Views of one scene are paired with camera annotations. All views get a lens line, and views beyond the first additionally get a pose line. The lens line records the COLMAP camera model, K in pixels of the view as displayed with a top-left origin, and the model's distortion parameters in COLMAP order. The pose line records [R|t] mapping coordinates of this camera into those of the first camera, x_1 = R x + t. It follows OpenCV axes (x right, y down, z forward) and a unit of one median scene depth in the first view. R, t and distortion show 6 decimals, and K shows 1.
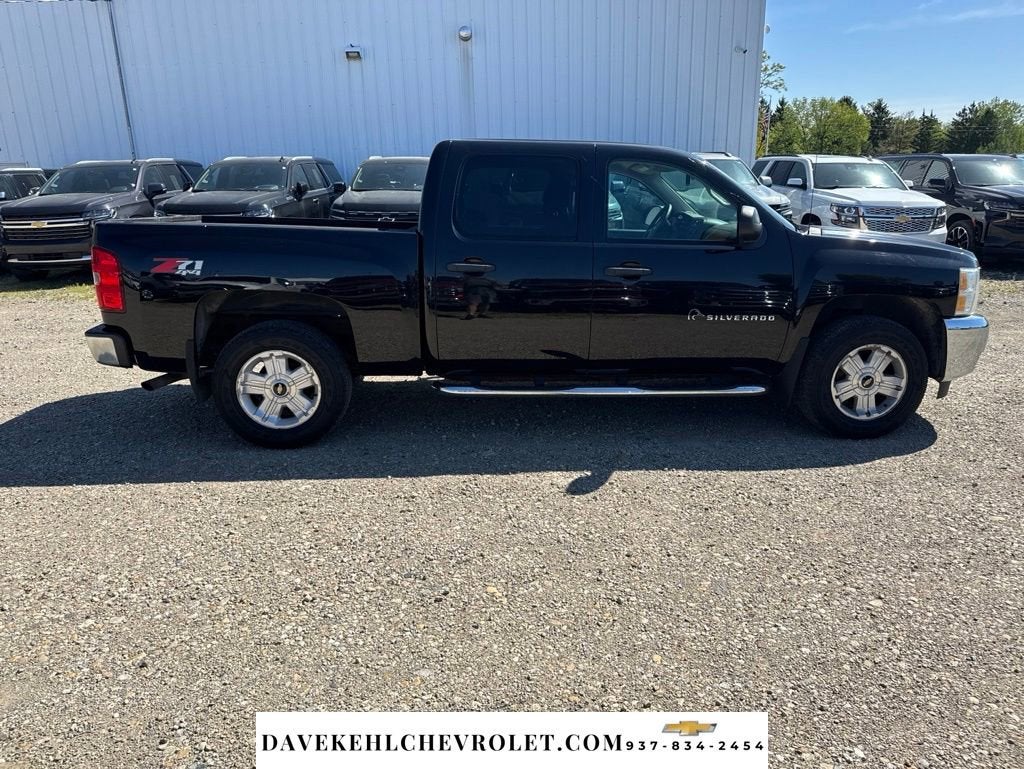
lens RADIAL K [[721.5, 0, 526.5], [0, 721.5, 372.8], [0, 0, 1]] dist [-0.001198, -0.001964]
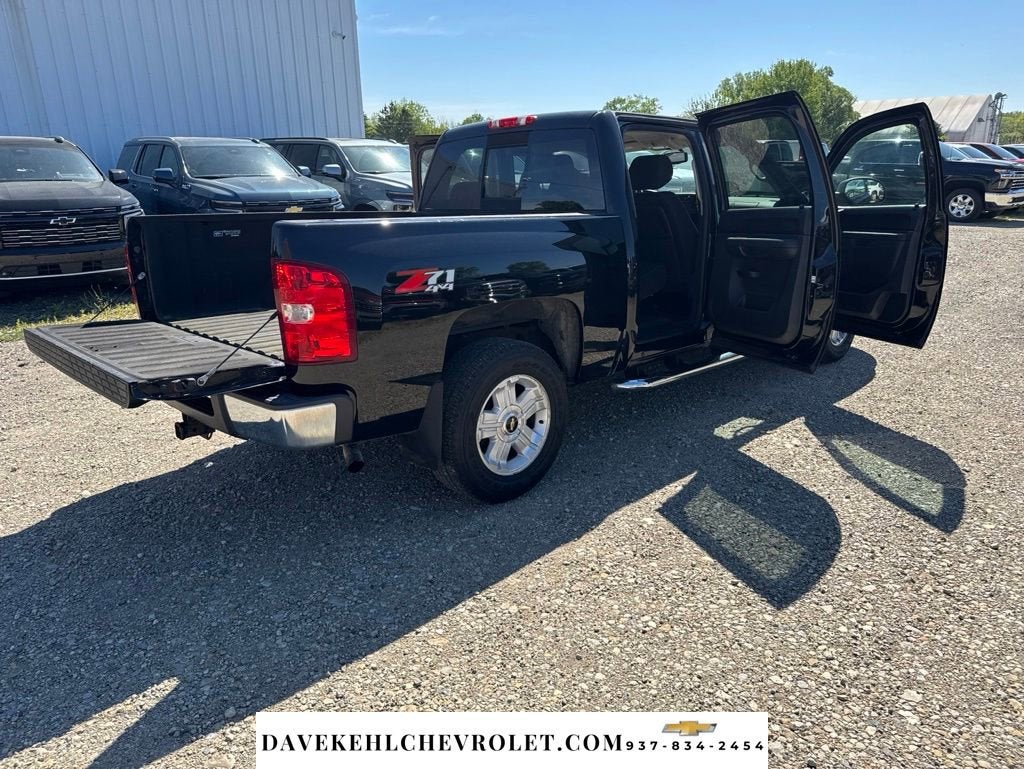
lens RADIAL K [[713.4, 0, 530.0], [0, 713.4, 368.1], [0, 0, 1]] dist [0.028043, -0.000749]
pose [[0.756117, -0.180880, 0.628943, -0.858825], [0.176323, 0.981813, 0.070387, -0.095442], [-0.630236, 0.057676, 0.774259, 0.404758]]
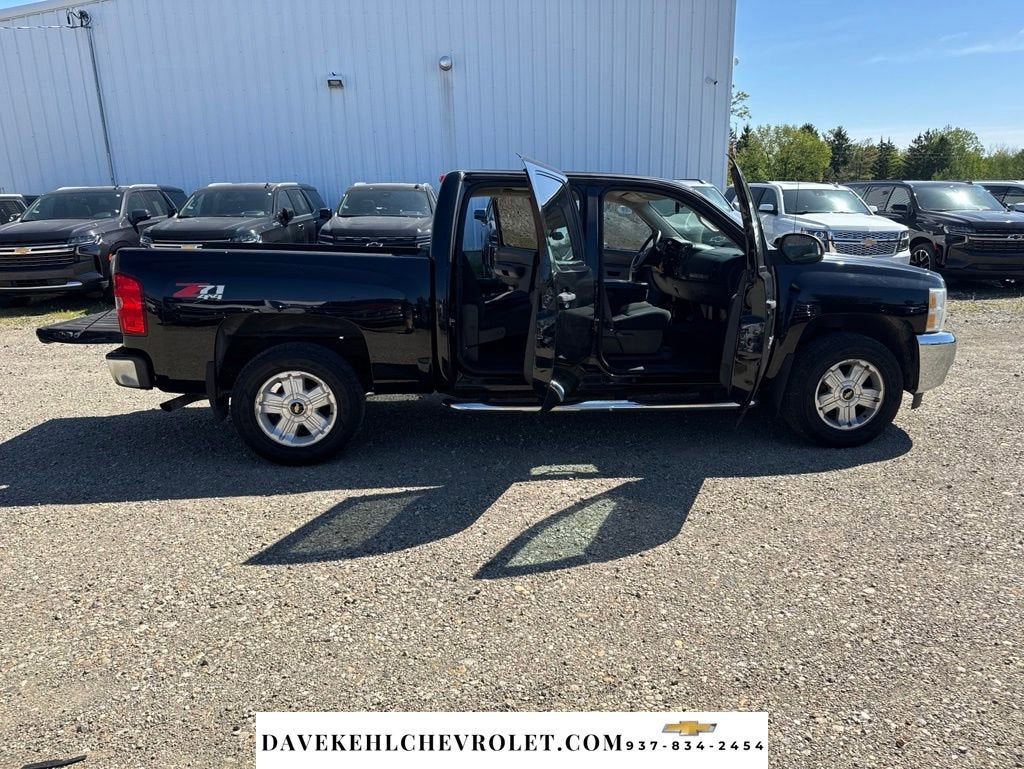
lens RADIAL K [[719.4, 0, 535.4], [0, 719.4, 379.9], [0, 0, 1]] dist [0.006430, -0.008255]
pose [[0.998714, -0.012446, 0.049146, -0.052747], [0.013554, 0.999660, -0.022264, 0.009954], [-0.048852, 0.022901, 0.998543, -0.057629]]
